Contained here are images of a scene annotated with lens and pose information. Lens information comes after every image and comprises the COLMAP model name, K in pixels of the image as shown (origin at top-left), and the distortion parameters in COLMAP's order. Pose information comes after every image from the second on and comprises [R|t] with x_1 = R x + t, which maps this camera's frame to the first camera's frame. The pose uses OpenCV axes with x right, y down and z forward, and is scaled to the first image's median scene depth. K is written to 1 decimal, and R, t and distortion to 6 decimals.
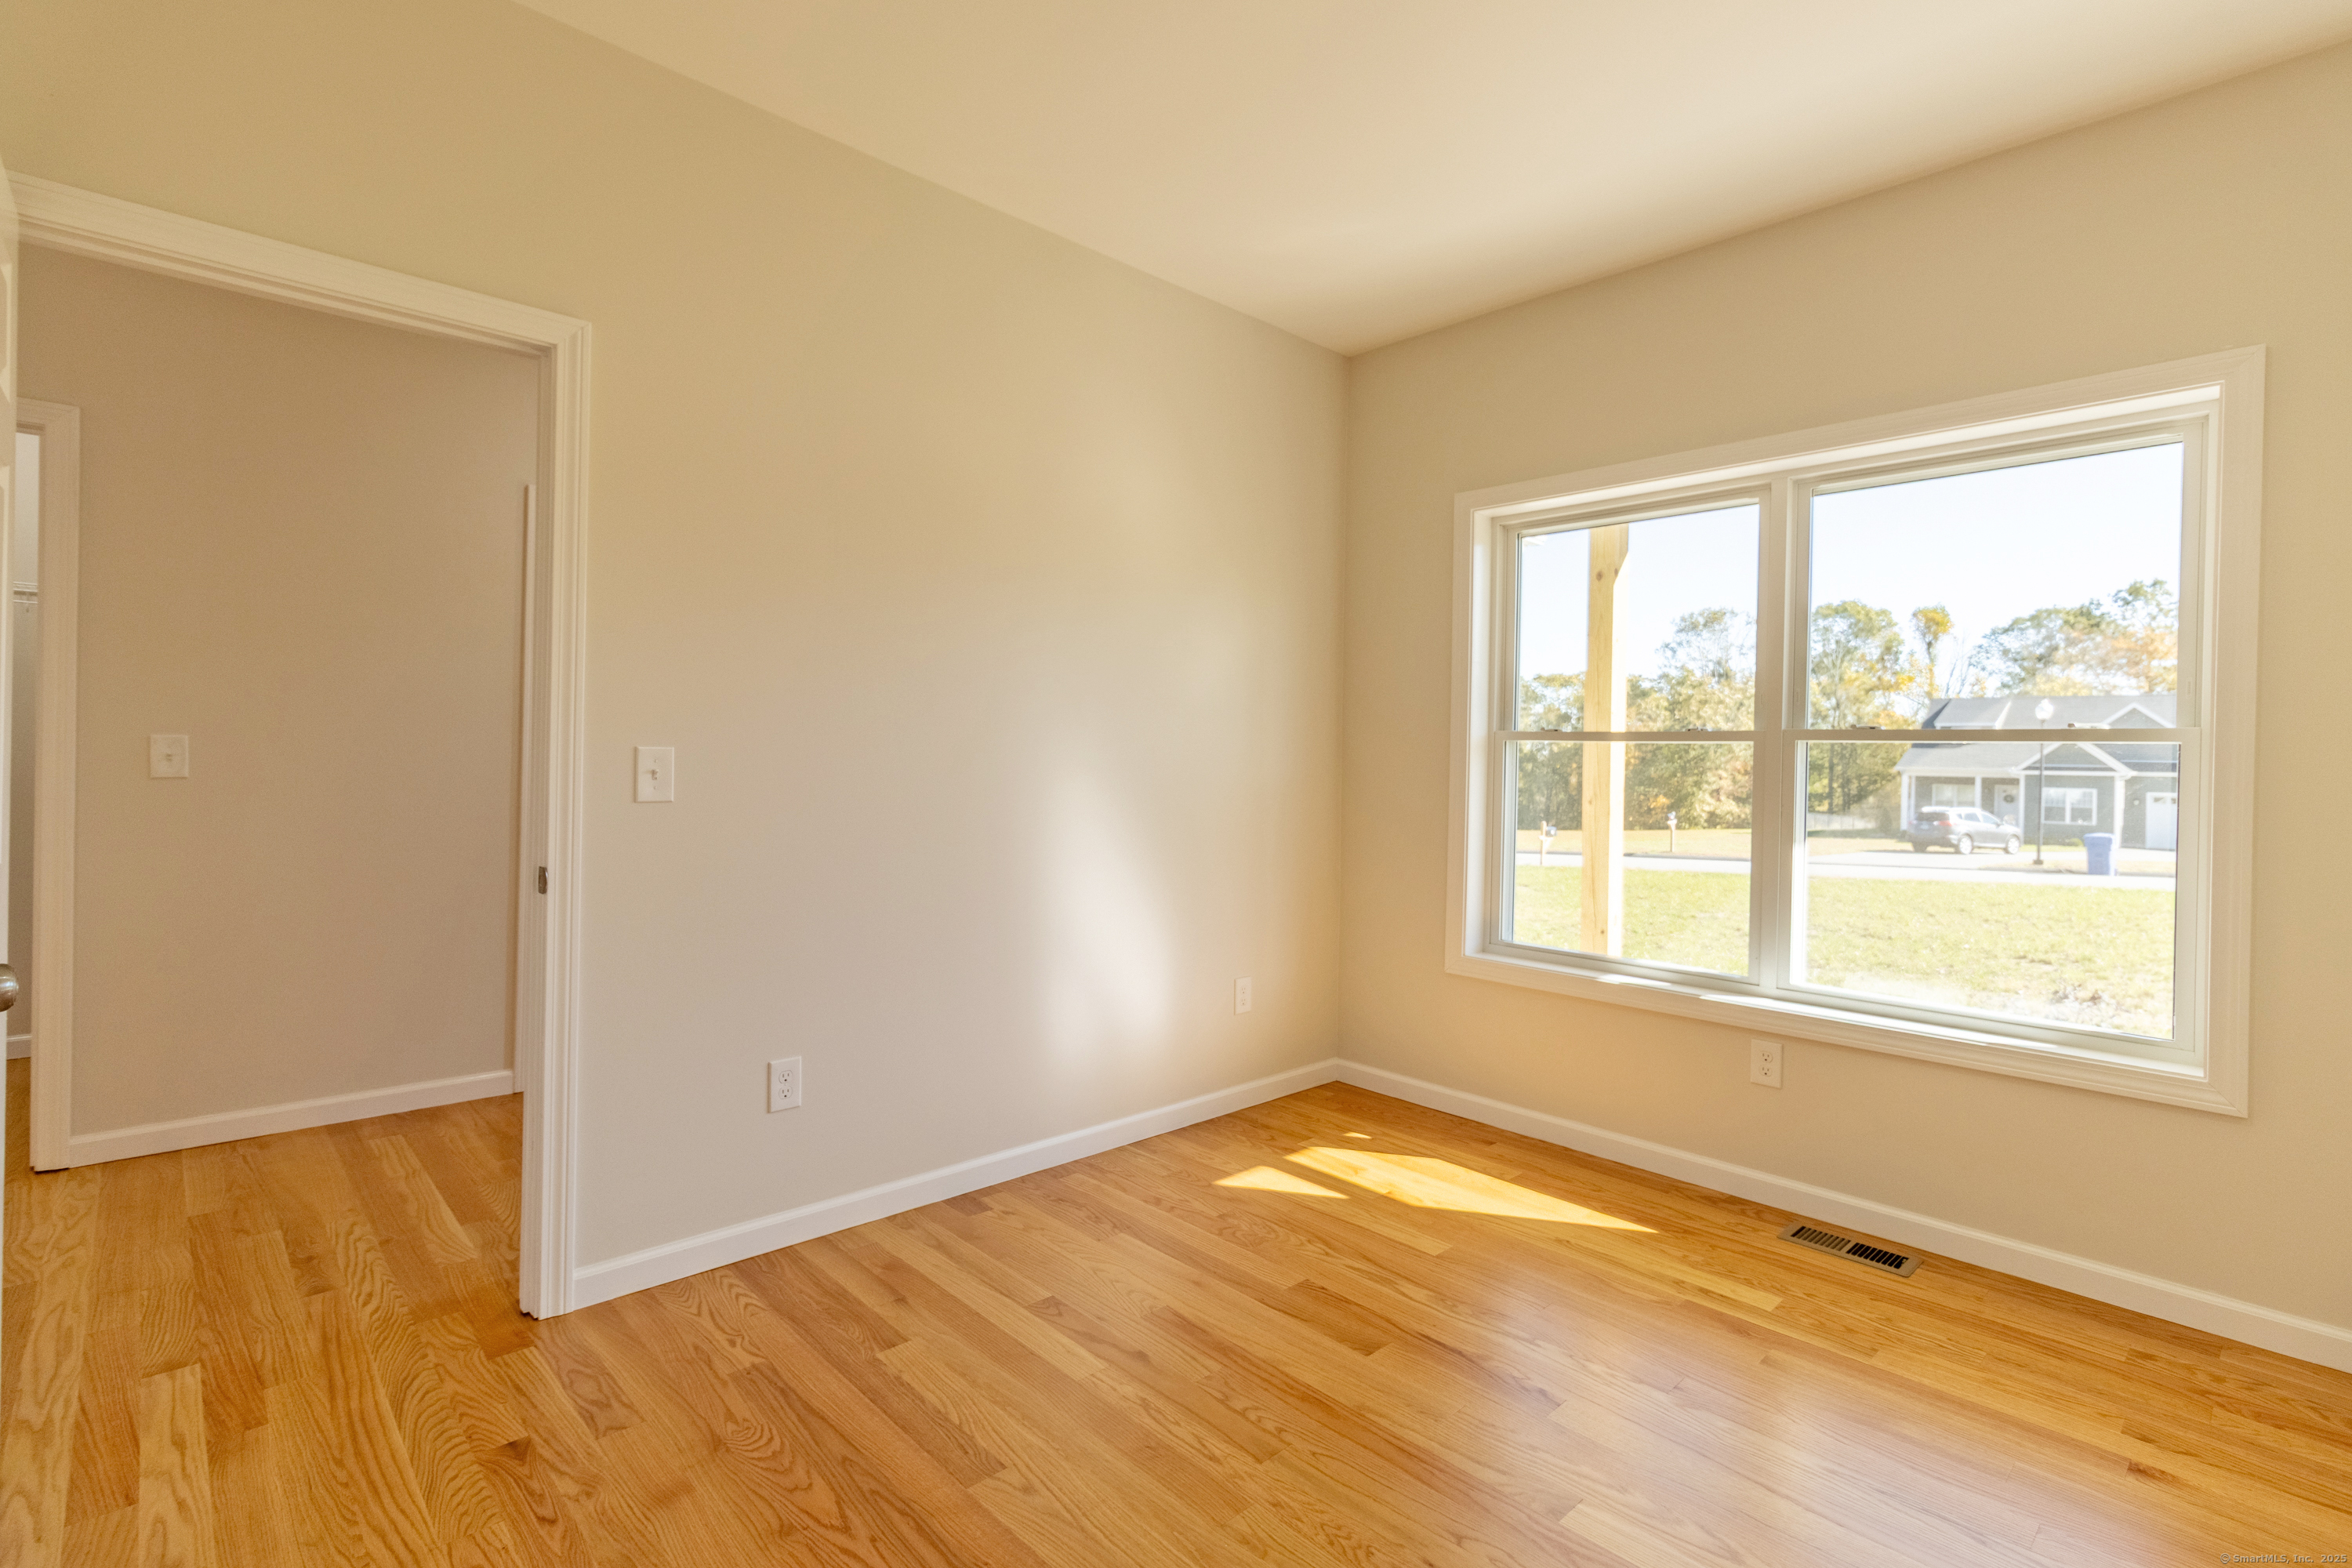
lens RADIAL K [[1078.3, 0, 1175.2], [0, 1078.3, 757.2], [0, 0, 1]] dist [-0.000593, 0.000113]
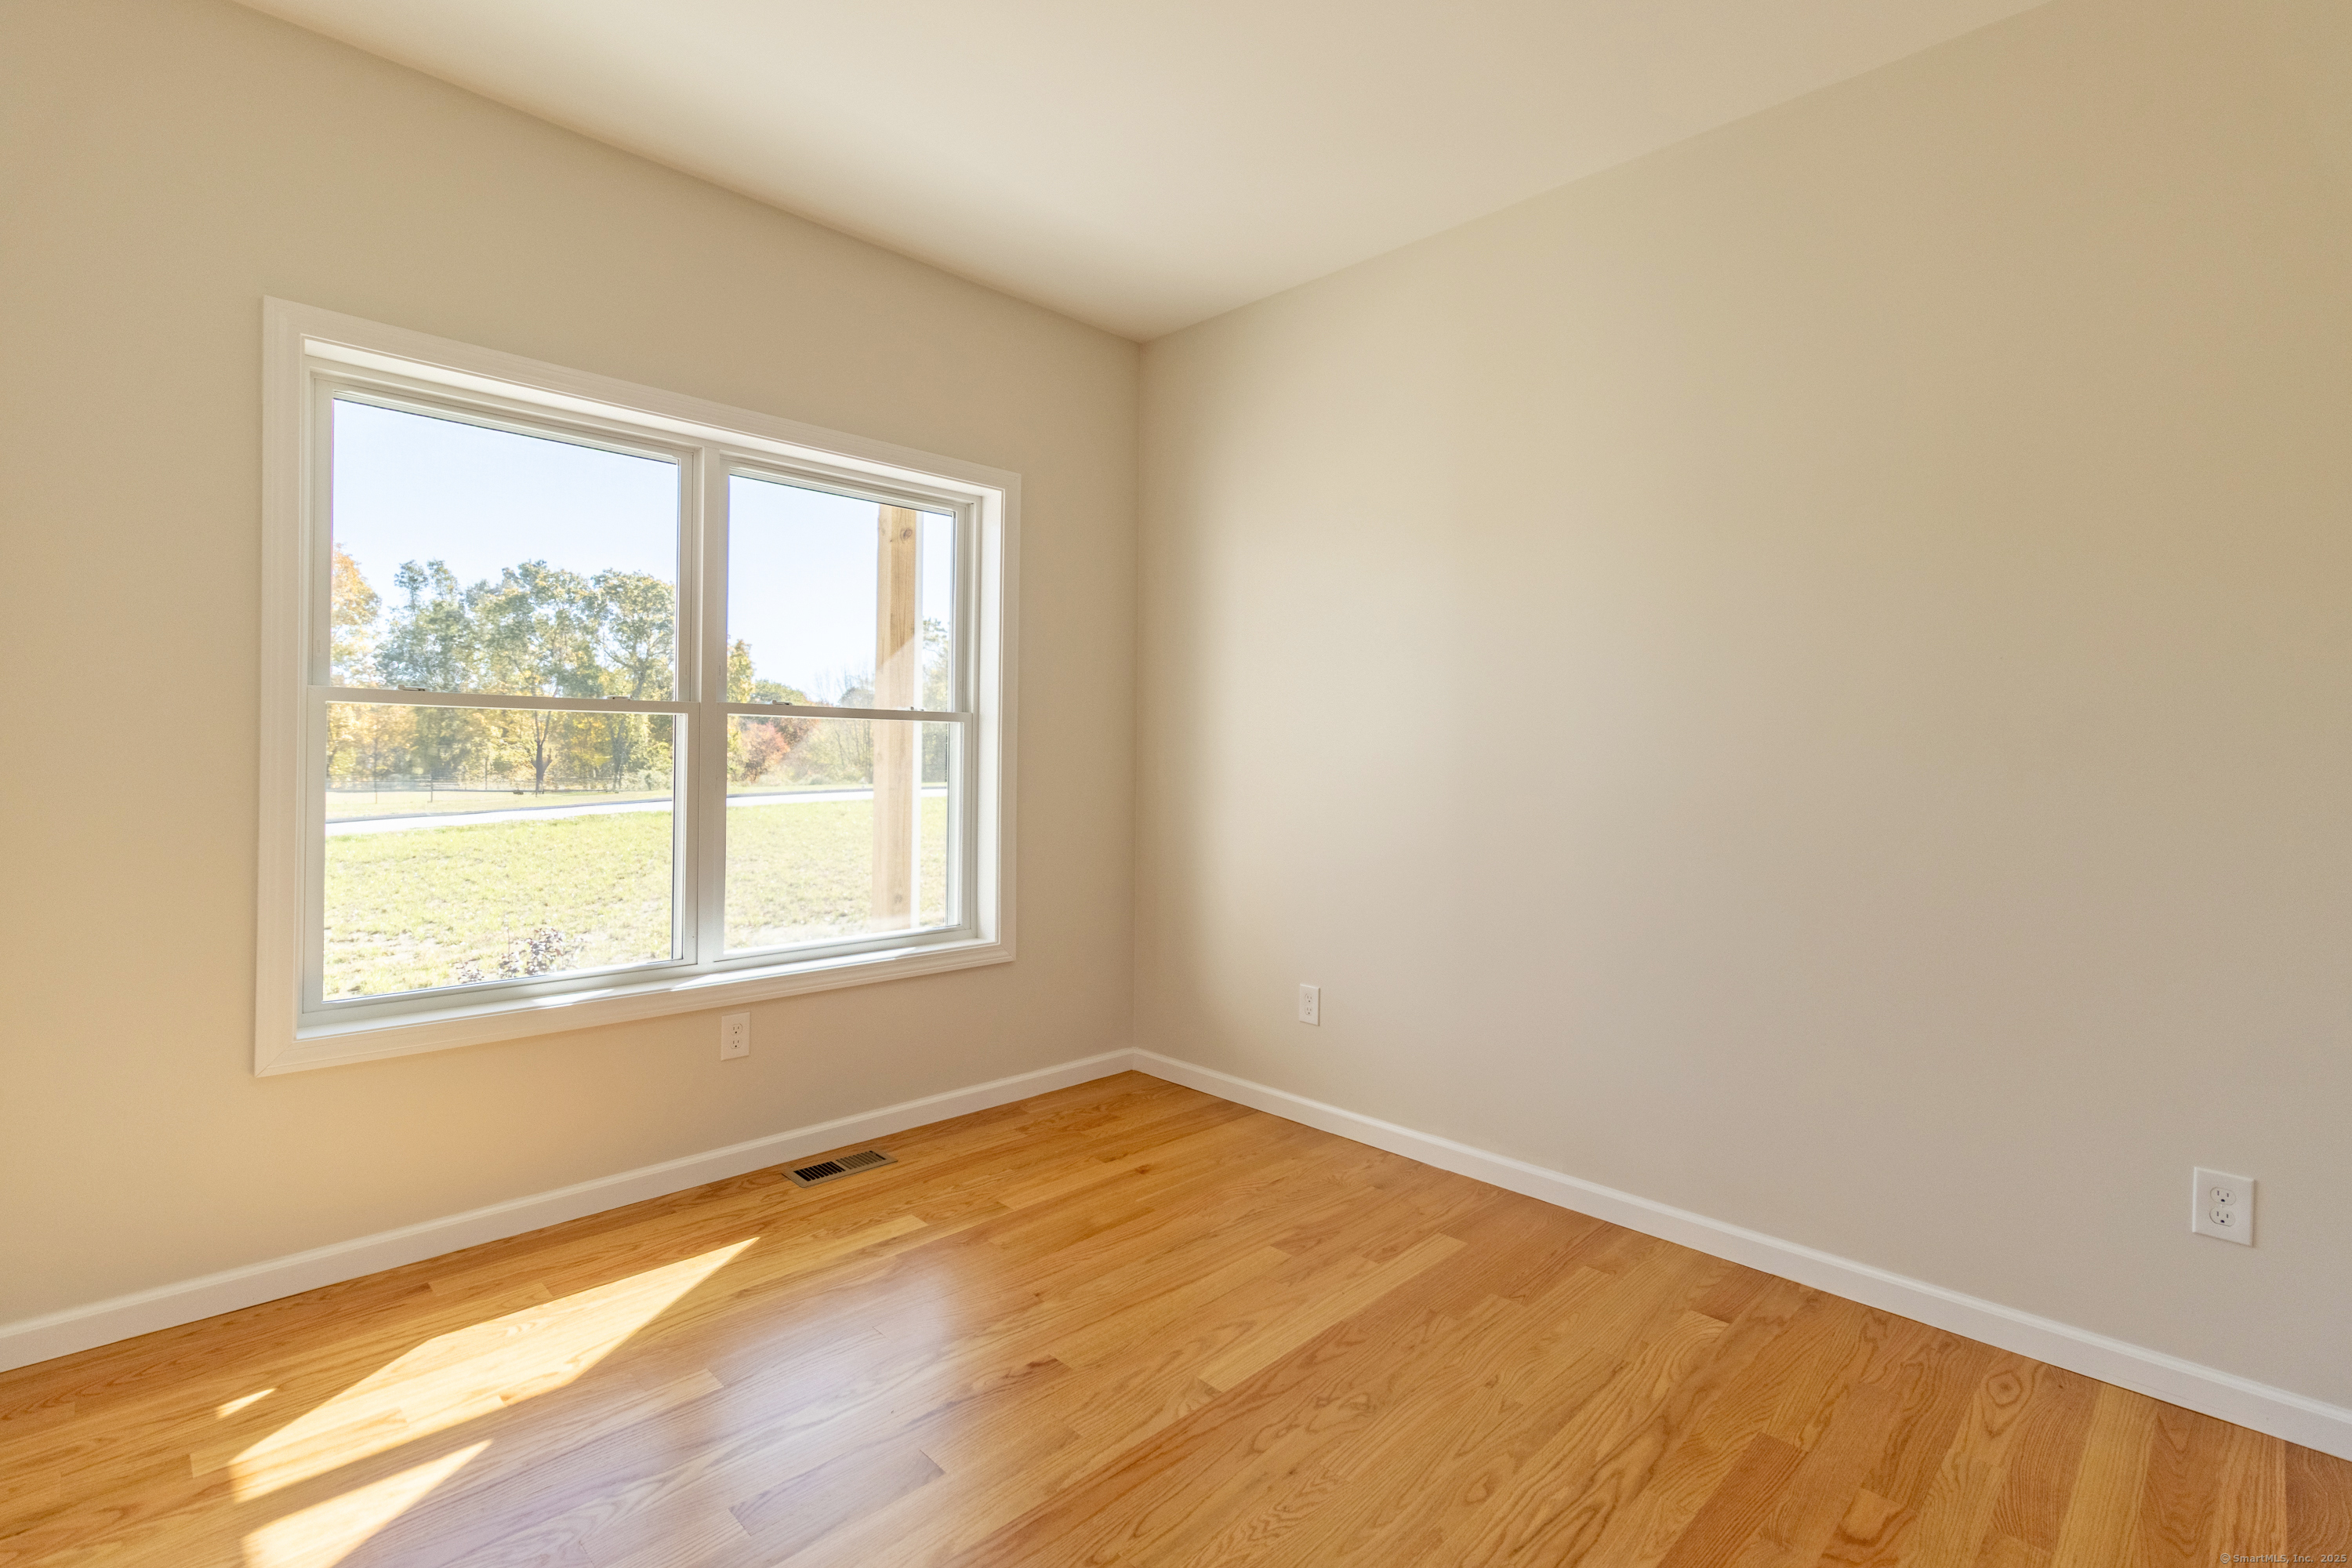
lens RADIAL K [[1078.3, 0, 1175.2], [0, 1078.3, 757.2], [0, 0, 1]] dist [-0.000593, 0.000113]
pose [[-0.026873, -0.025587, 0.999311, -0.477190], [-0.019004, 0.999505, 0.025081, -0.008491], [-0.999458, -0.018317, -0.027346, 0.650820]]
